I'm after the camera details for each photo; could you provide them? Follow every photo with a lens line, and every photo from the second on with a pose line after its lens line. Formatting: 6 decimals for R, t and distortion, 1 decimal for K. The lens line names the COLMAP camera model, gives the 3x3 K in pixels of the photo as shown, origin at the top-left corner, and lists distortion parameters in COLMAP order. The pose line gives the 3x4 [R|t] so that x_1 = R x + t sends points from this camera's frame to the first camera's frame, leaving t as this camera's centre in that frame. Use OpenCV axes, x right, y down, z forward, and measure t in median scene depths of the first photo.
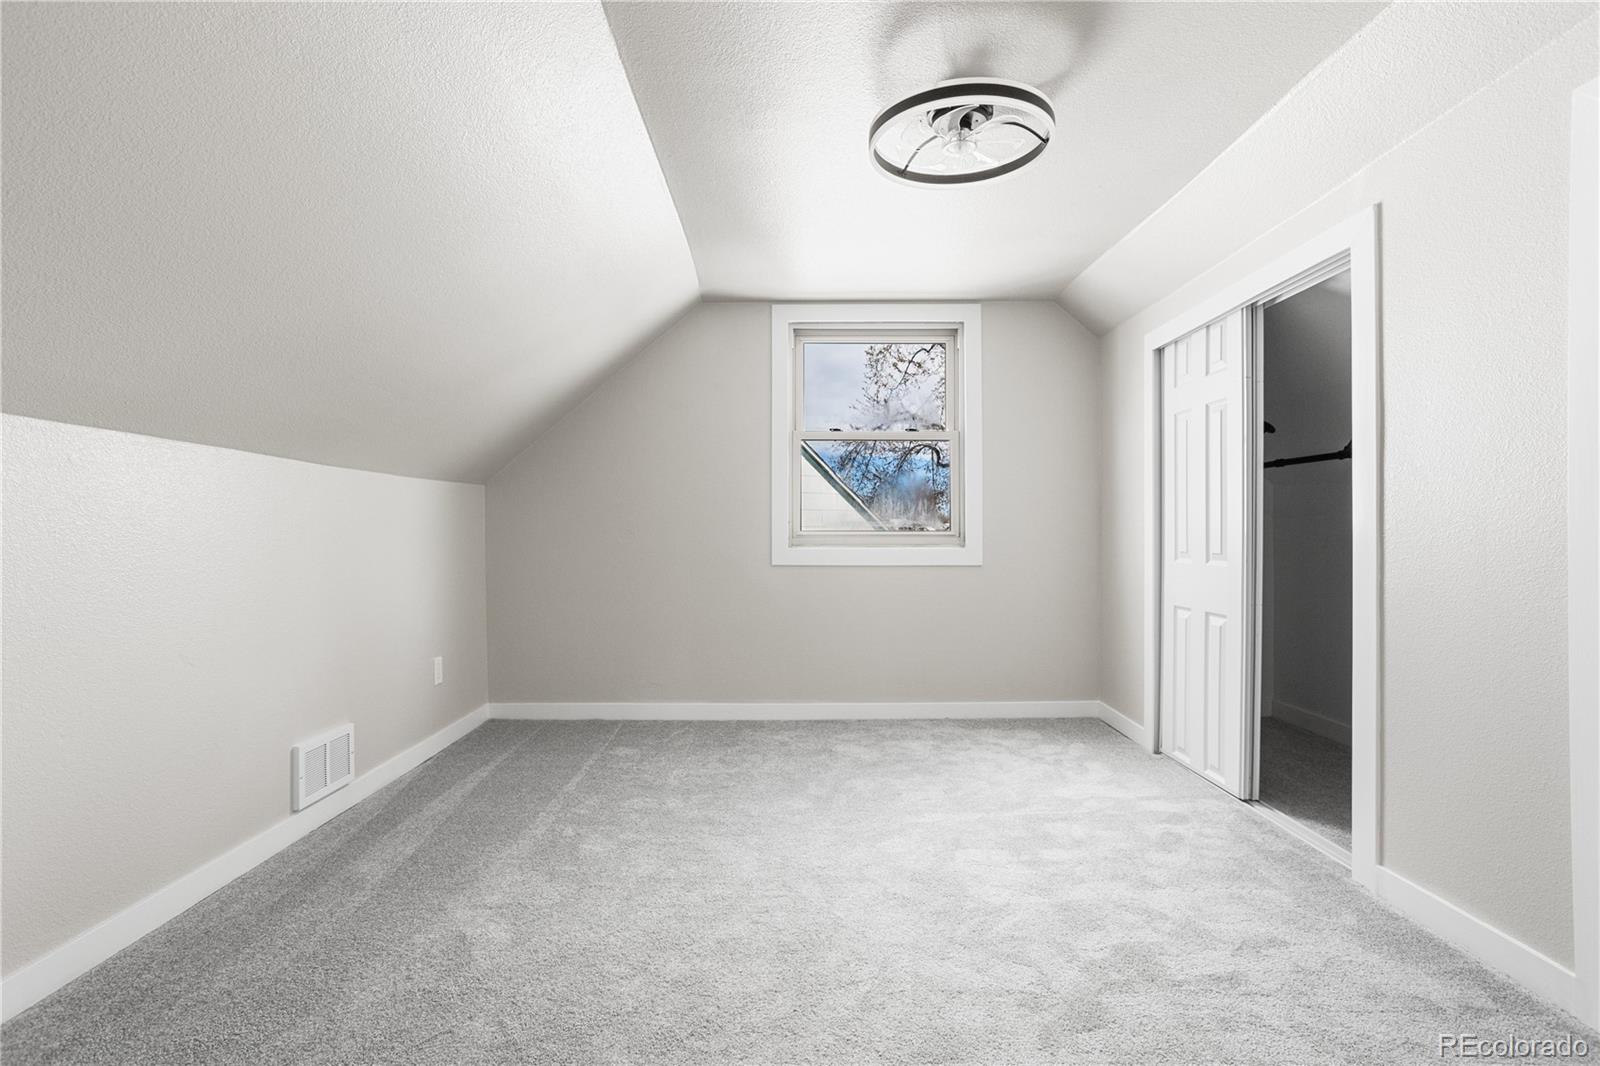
lens RADIAL K [[778.0, 0, 797.6], [0, 778.0, 527.3], [0, 0, 1]] dist [-0.051421, 0.036979]
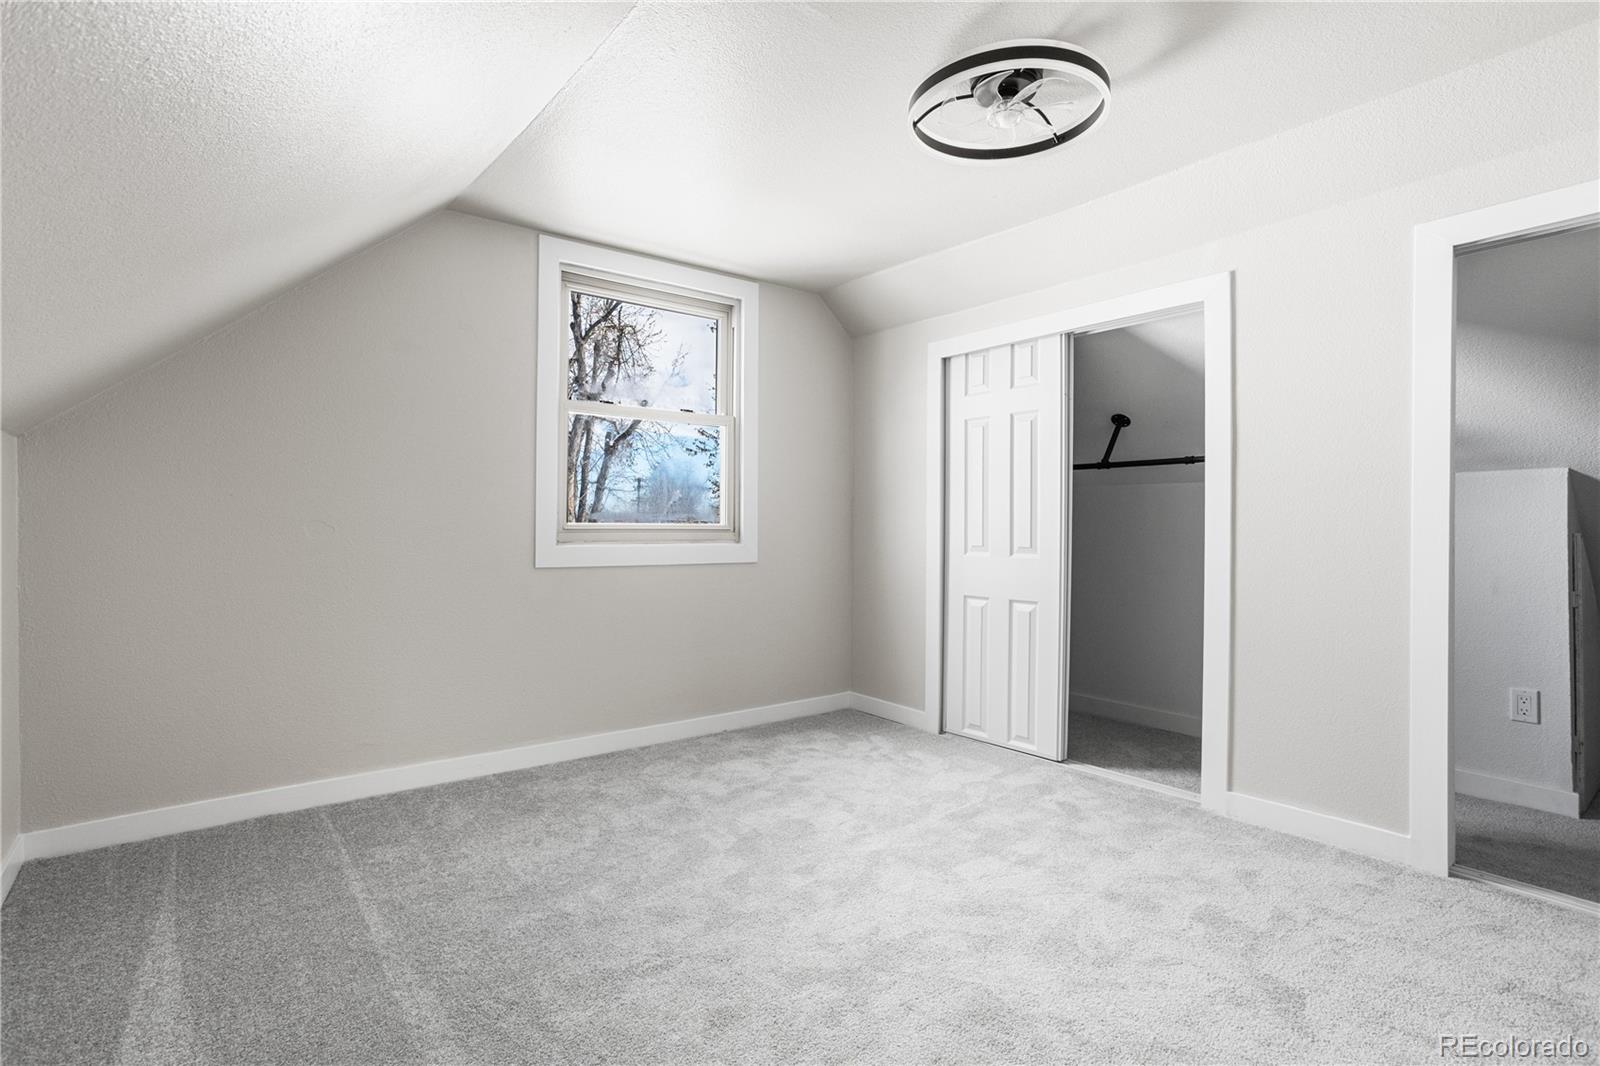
lens RADIAL K [[778.0, 0, 797.6], [0, 778.0, 527.3], [0, 0, 1]] dist [-0.051421, 0.036979]
pose [[0.786635, 0.006091, 0.617388, -0.405814], [-0.009662, 0.999950, 0.002445, 0.004979], [-0.617343, -0.007889, 0.786655, 0.305763]]
